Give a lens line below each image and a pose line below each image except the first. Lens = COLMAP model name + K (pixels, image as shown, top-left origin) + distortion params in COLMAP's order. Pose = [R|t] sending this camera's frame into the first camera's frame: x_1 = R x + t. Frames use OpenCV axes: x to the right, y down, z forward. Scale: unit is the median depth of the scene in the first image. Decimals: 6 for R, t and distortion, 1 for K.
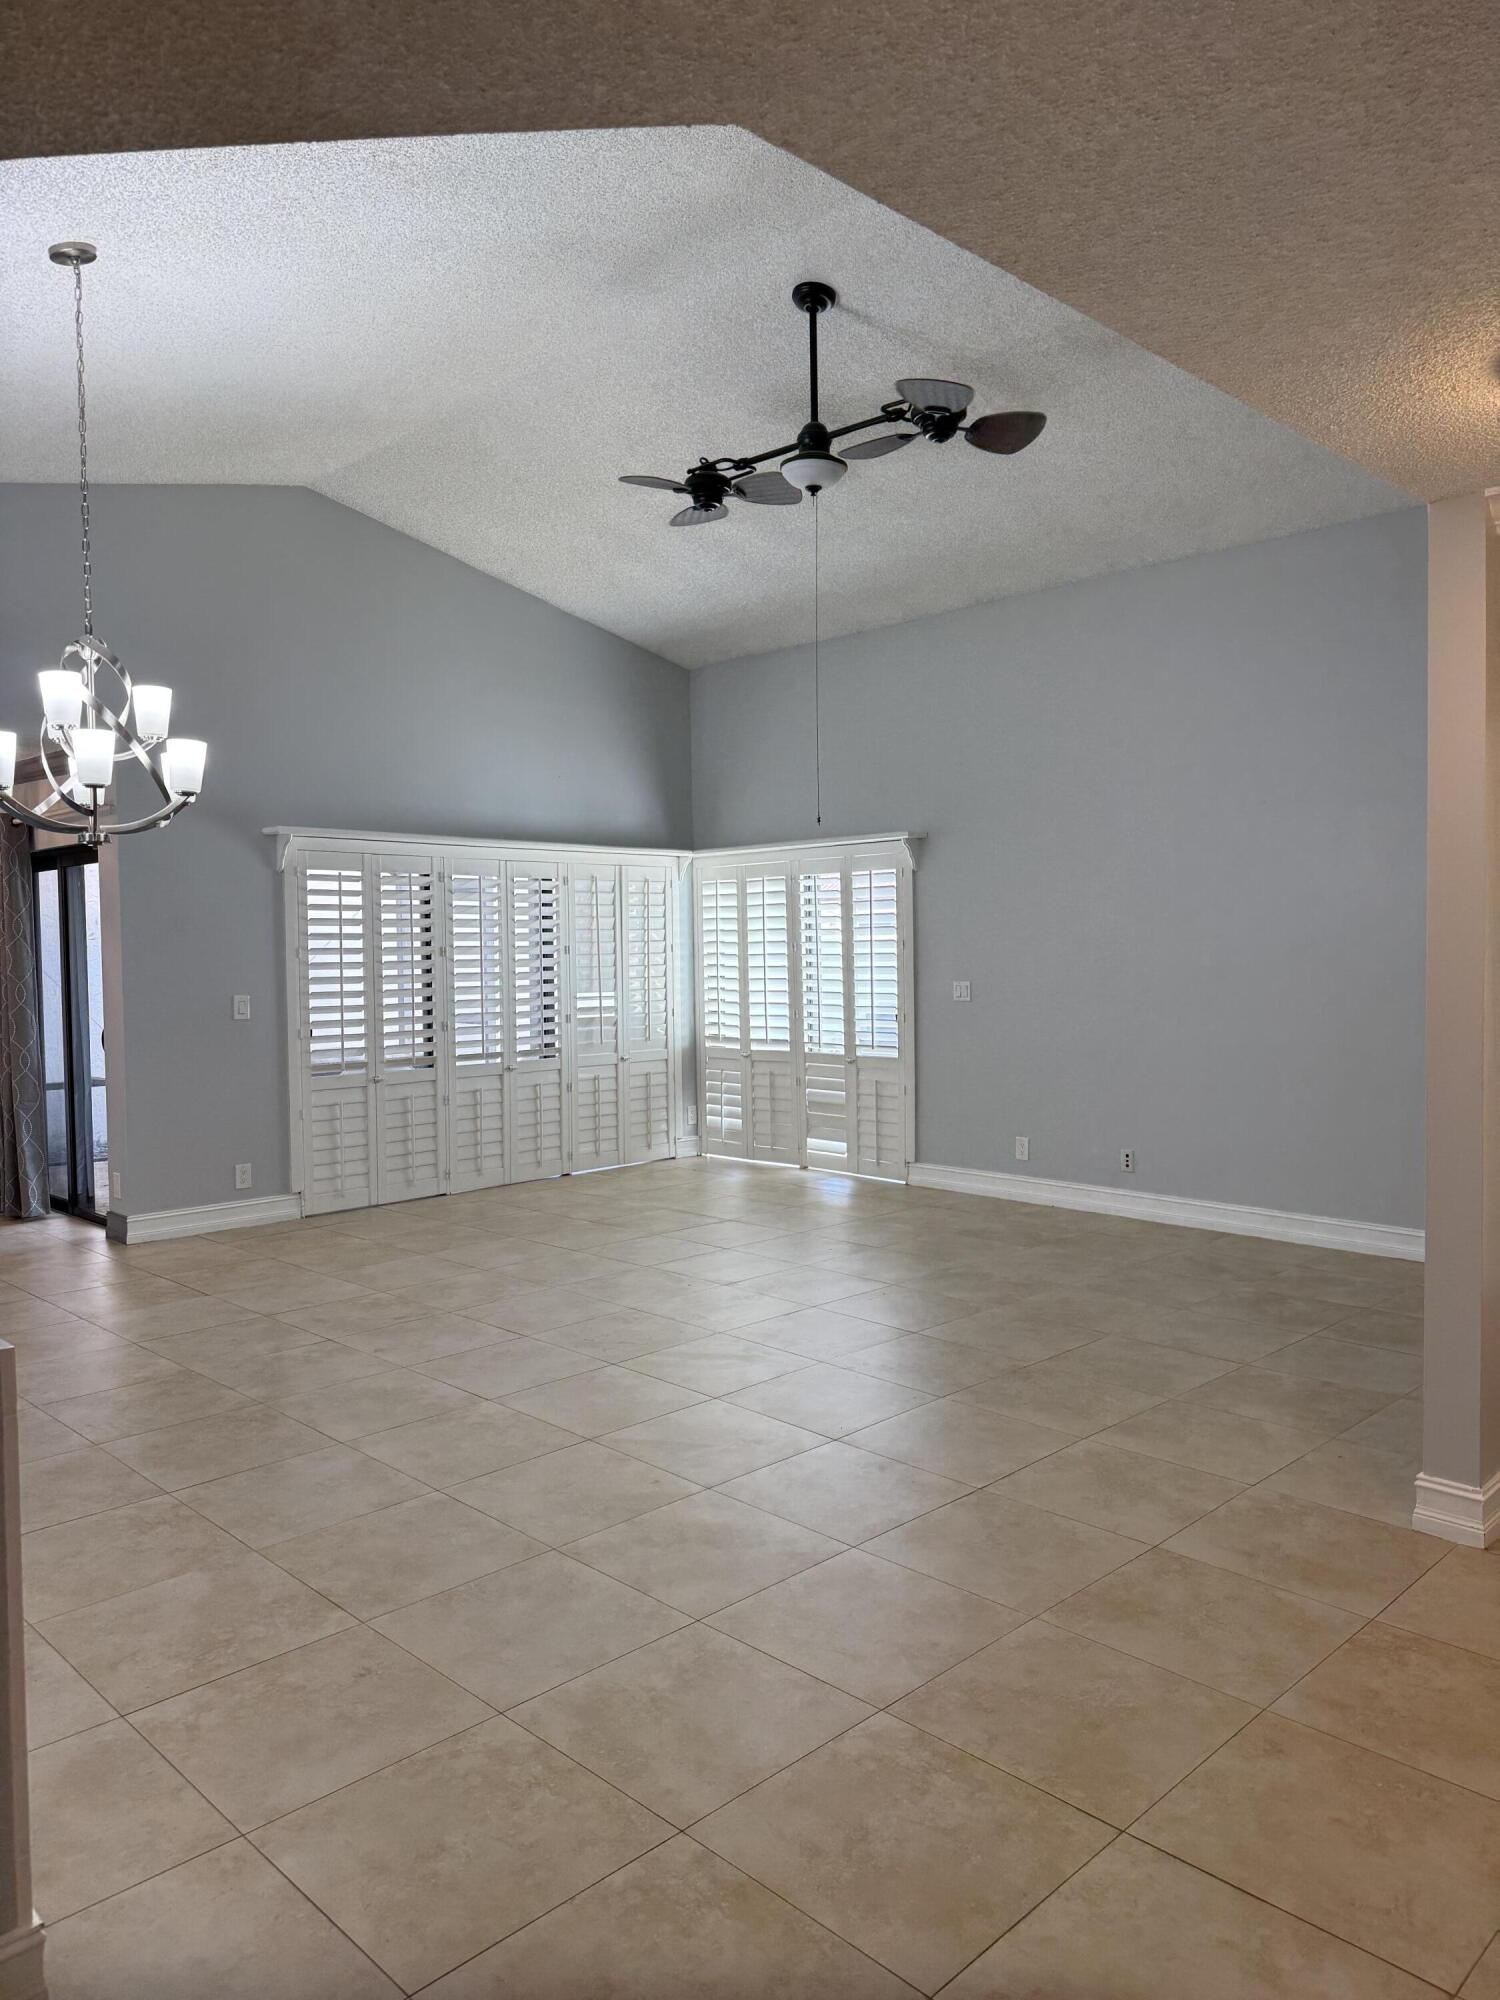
lens RADIAL K [[1418.3, 0, 748.0], [0, 1418.3, 1001.1], [0, 0, 1]] dist [0.055252, -0.054479]
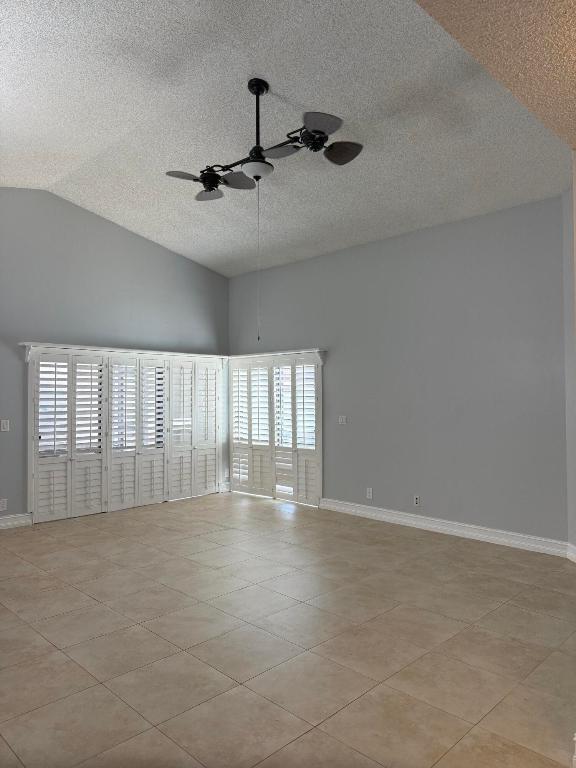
lens RADIAL K [[544.6, 0, 289.7], [0, 544.6, 386.0], [0, 0, 1]] dist [0.055252, -0.054479]
pose [[0.999861, 0.010459, 0.012997, 0.059644], [-0.009716, 0.998384, -0.055998, -0.012504], [-0.013562, 0.055864, 0.998346, 0.162191]]
